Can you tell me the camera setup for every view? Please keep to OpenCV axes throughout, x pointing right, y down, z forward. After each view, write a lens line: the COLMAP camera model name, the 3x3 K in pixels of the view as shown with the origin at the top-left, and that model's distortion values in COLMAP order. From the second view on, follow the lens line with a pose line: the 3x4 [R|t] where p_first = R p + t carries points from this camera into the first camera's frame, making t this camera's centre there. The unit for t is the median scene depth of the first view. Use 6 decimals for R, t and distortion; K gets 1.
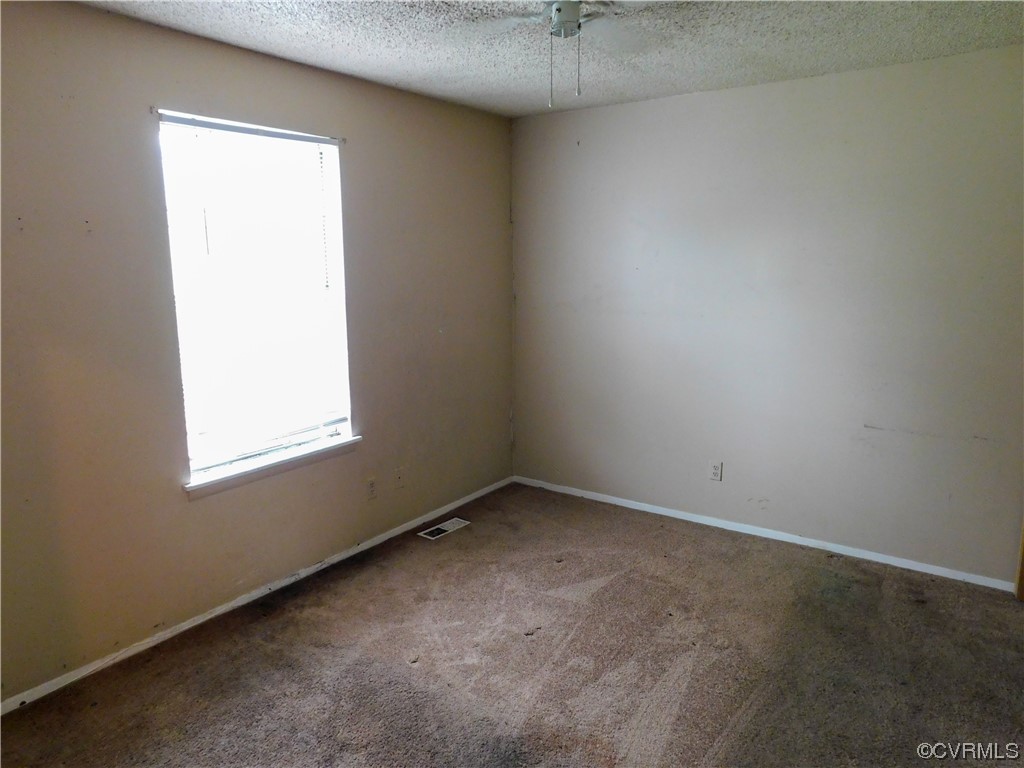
lens RADIAL K [[672.6, 0, 504.8], [0, 672.6, 373.9], [0, 0, 1]] dist [-0.070148, 0.049367]
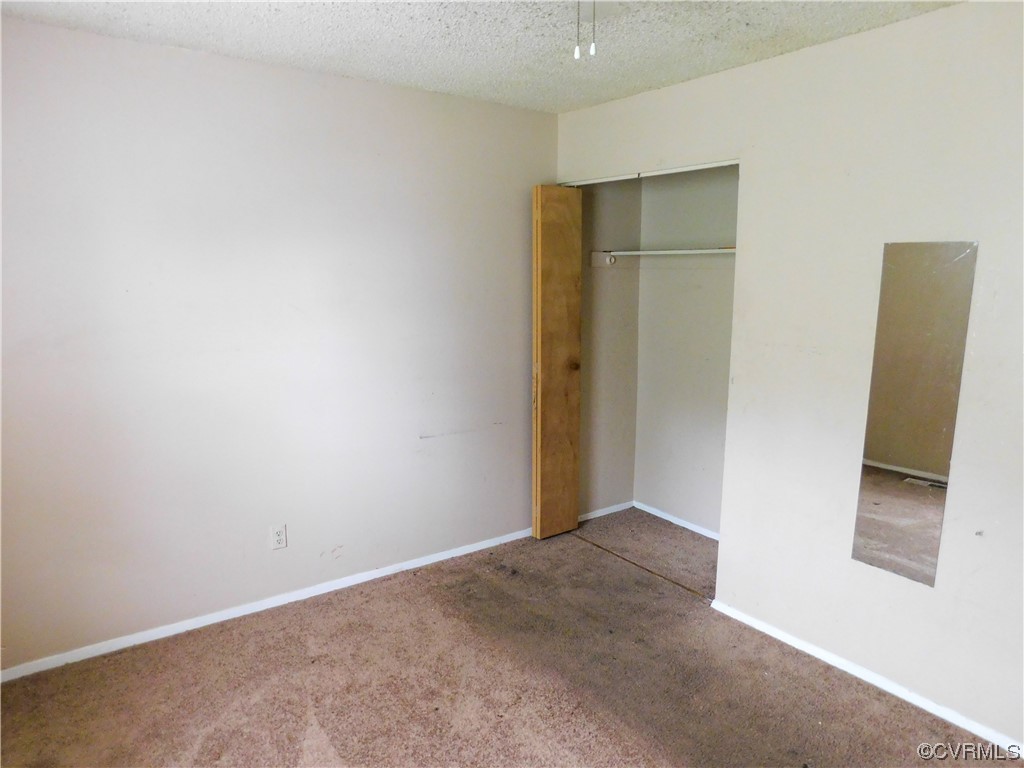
lens RADIAL K [[672.6, 0, 508.2], [0, 672.6, 391.1], [0, 0, 1]] dist [-0.070148, 0.049367]
pose [[0.314599, -0.163949, 0.934959, -0.366768], [0.152260, 0.980933, 0.120778, -0.095623], [-0.936933, 0.104360, 0.333564, 0.516604]]
